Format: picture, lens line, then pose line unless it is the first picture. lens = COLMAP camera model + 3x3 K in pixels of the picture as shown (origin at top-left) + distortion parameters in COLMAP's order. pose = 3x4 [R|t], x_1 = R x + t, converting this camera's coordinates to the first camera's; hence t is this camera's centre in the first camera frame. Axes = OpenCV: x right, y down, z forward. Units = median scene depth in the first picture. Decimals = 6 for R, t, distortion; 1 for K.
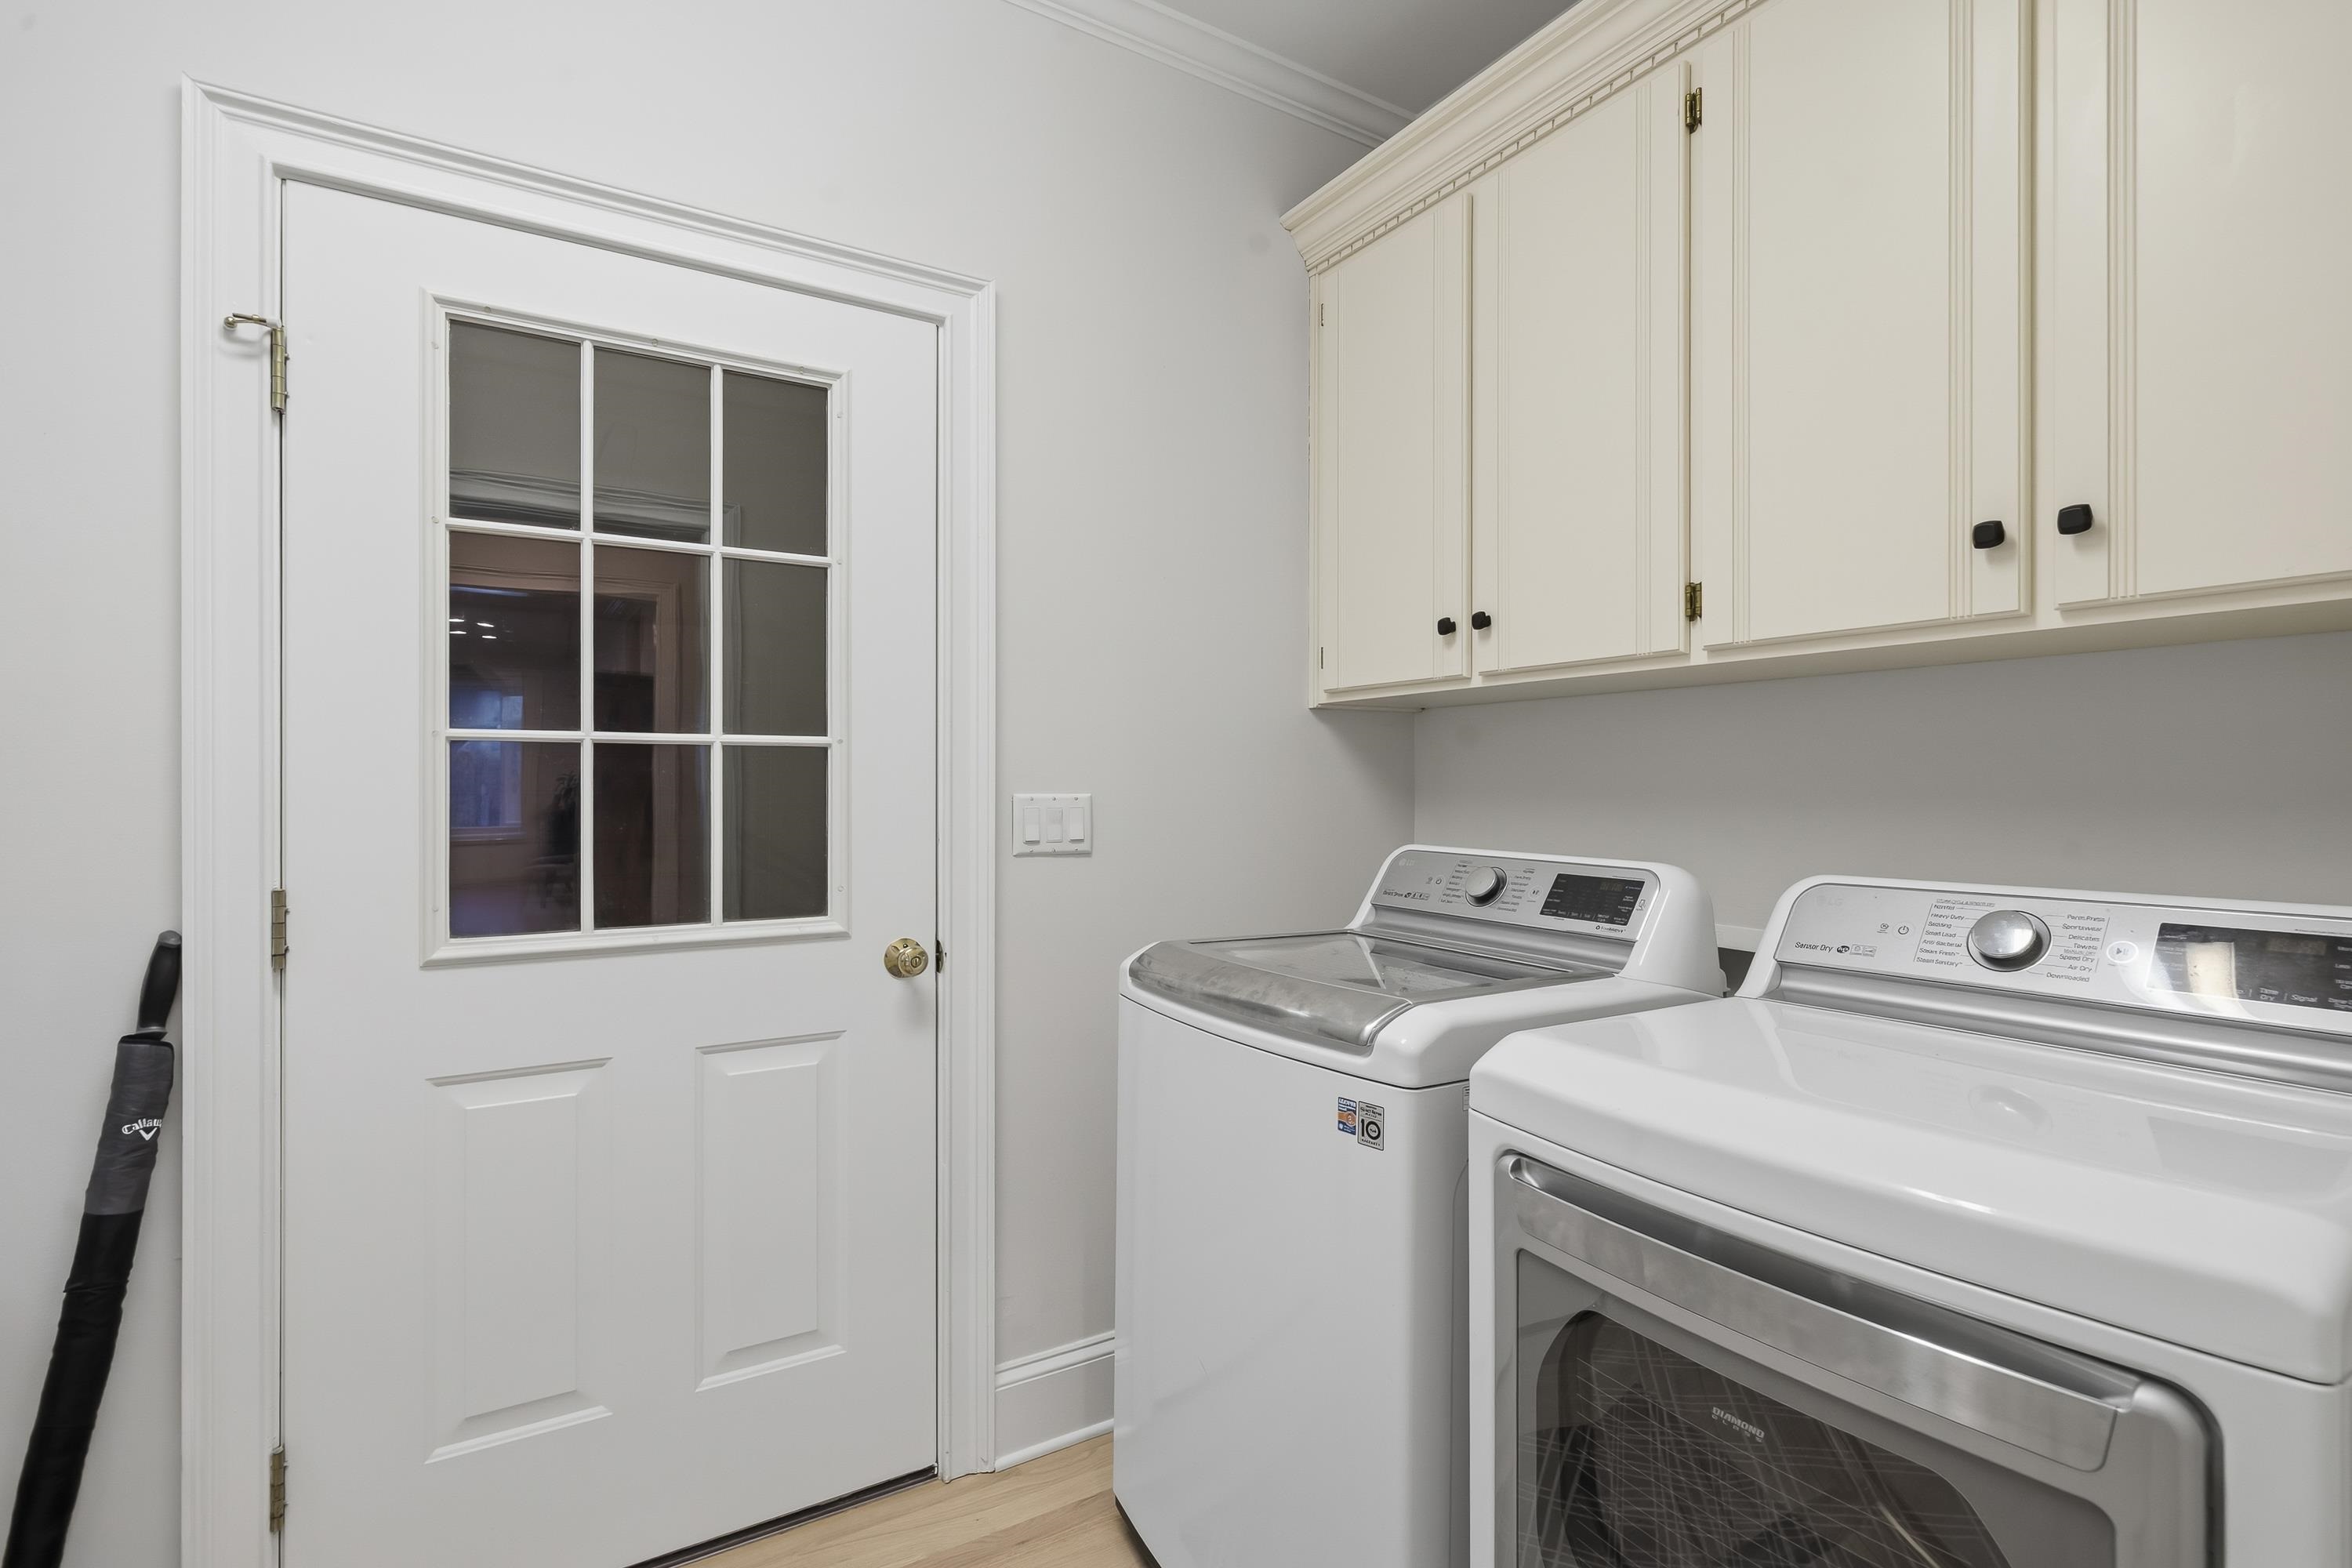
lens RADIAL K [[1124.3, 0, 1178.5], [0, 1124.3, 775.2], [0, 0, 1]] dist [-0.000598, 0.001172]
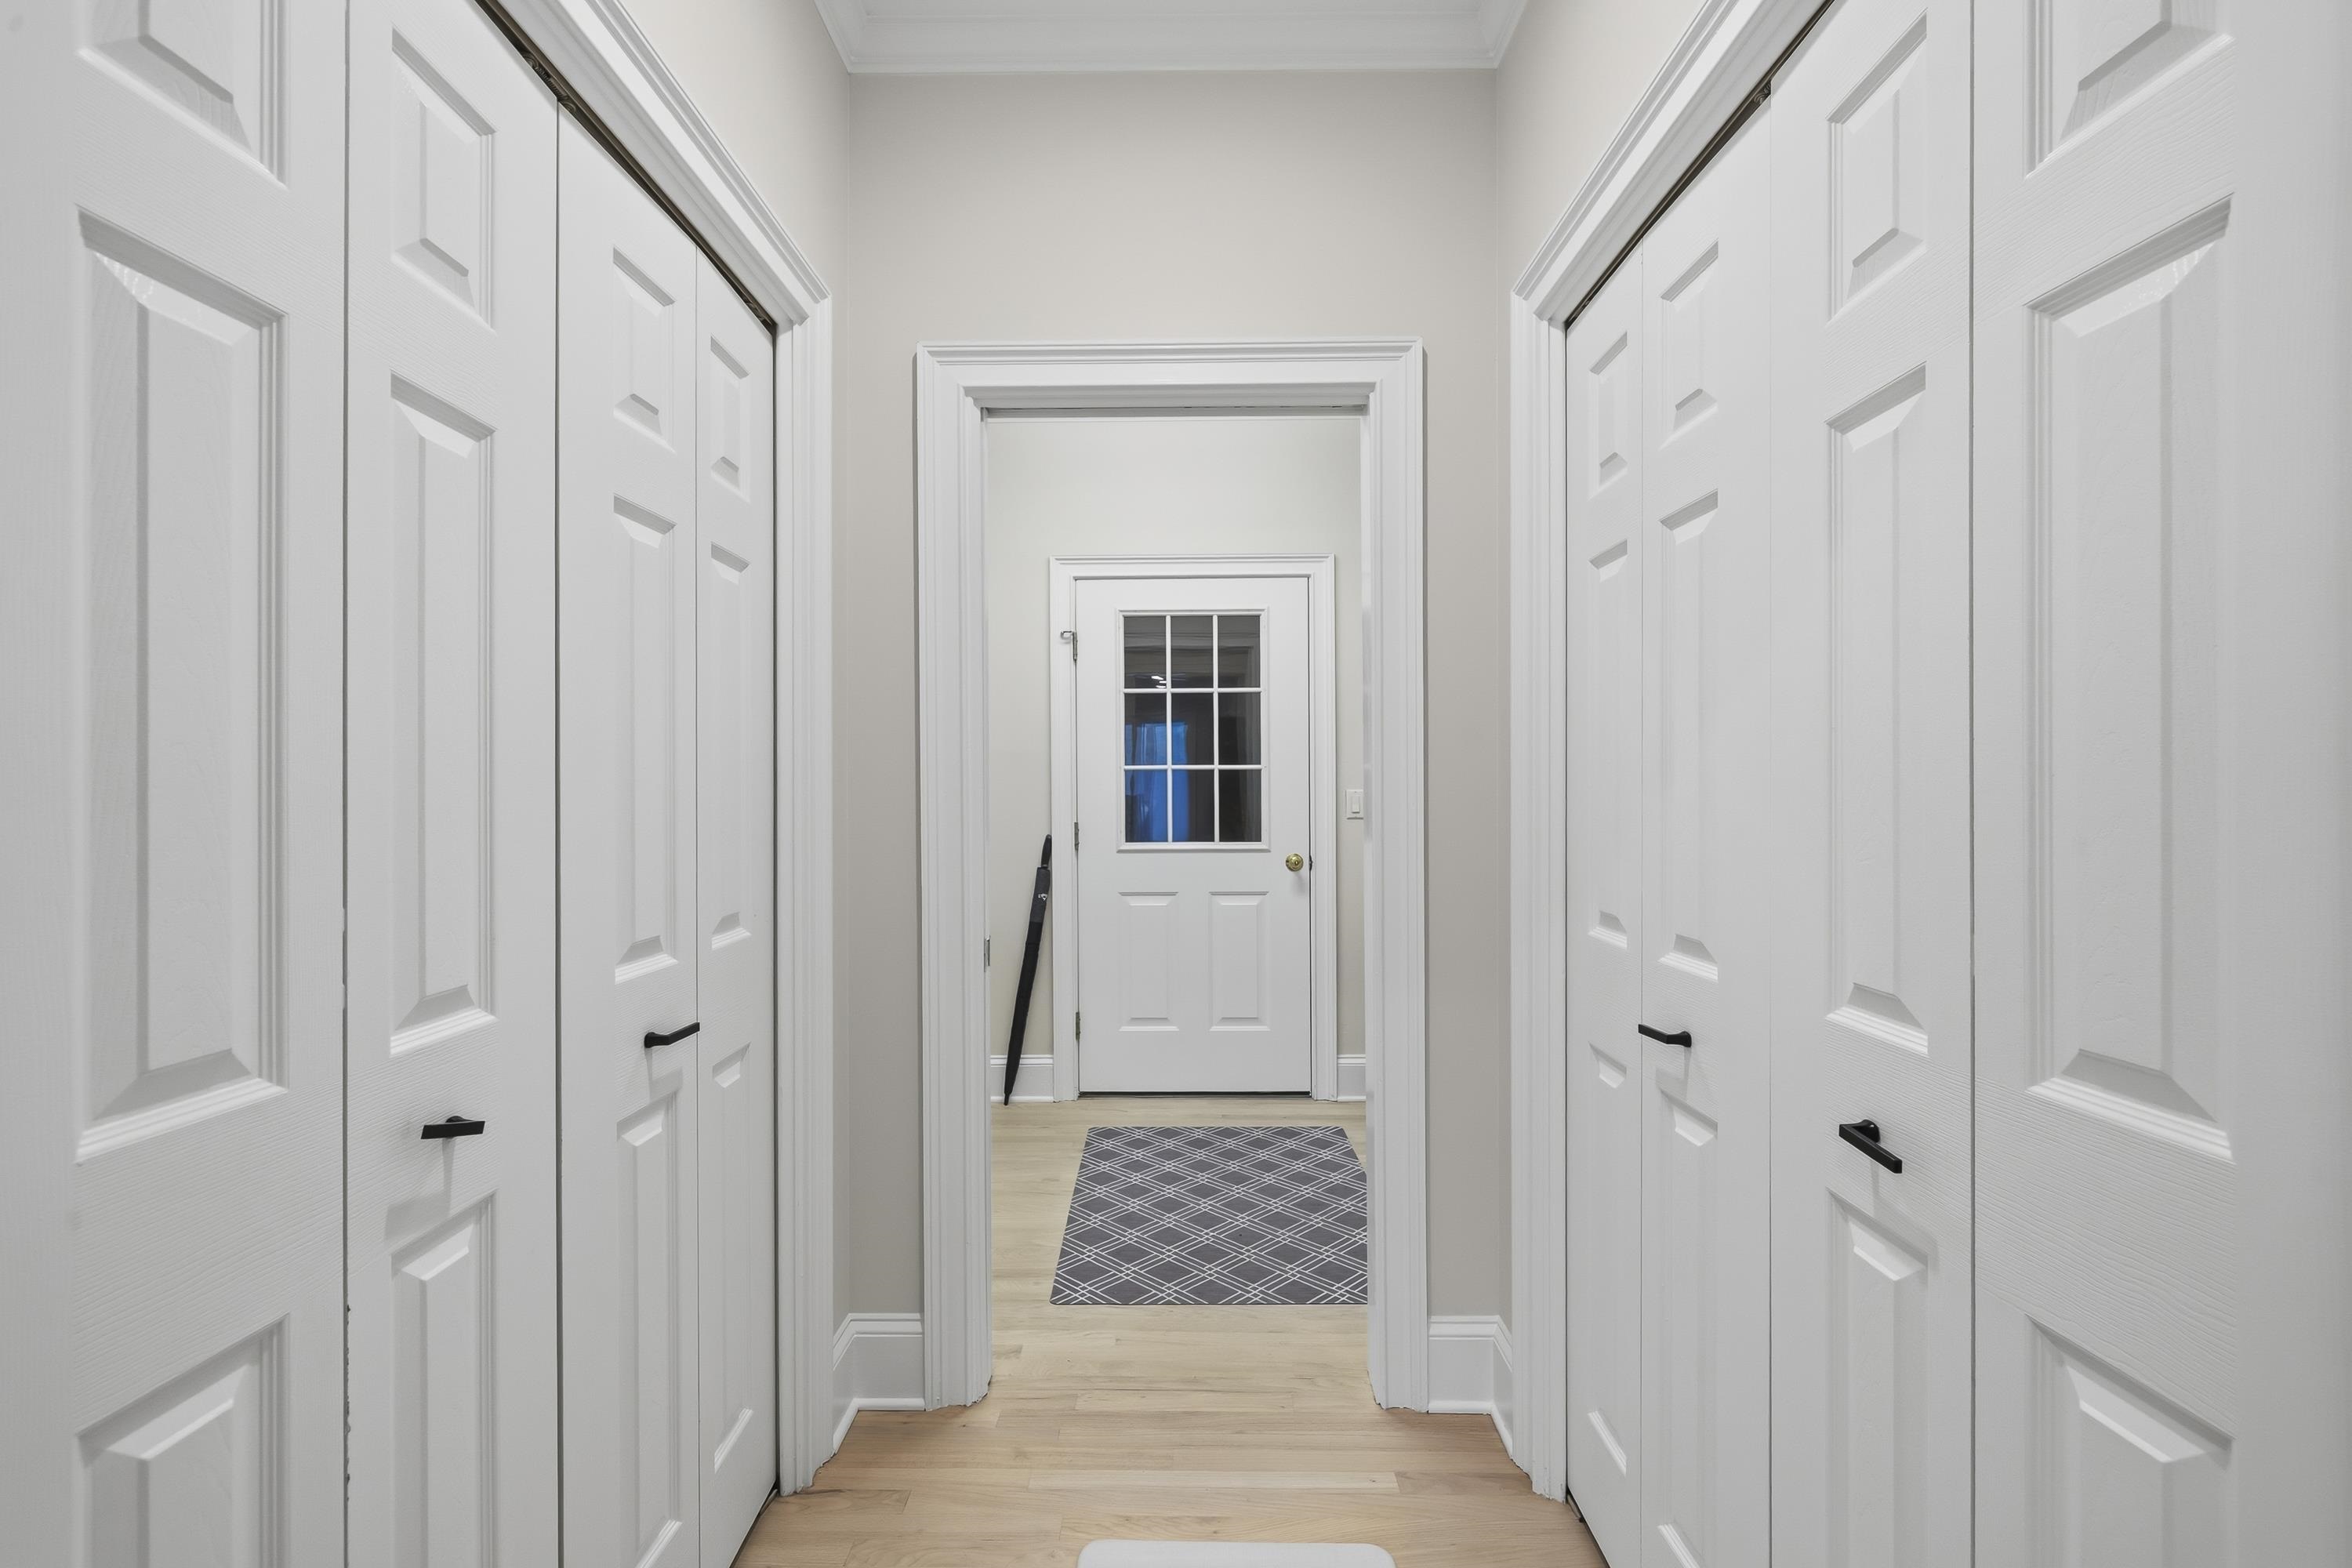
lens RADIAL K [[988.8, 0, 1177.1], [0, 988.8, 790.1], [0, 0, 1]] dist [-0.004004, 0.000352]
pose [[0.833827, -0.011014, -0.551915, 0.705122], [0.007462, 0.999934, -0.008682, 0.035609], [0.551975, 0.003121, 0.833855, -0.842005]]
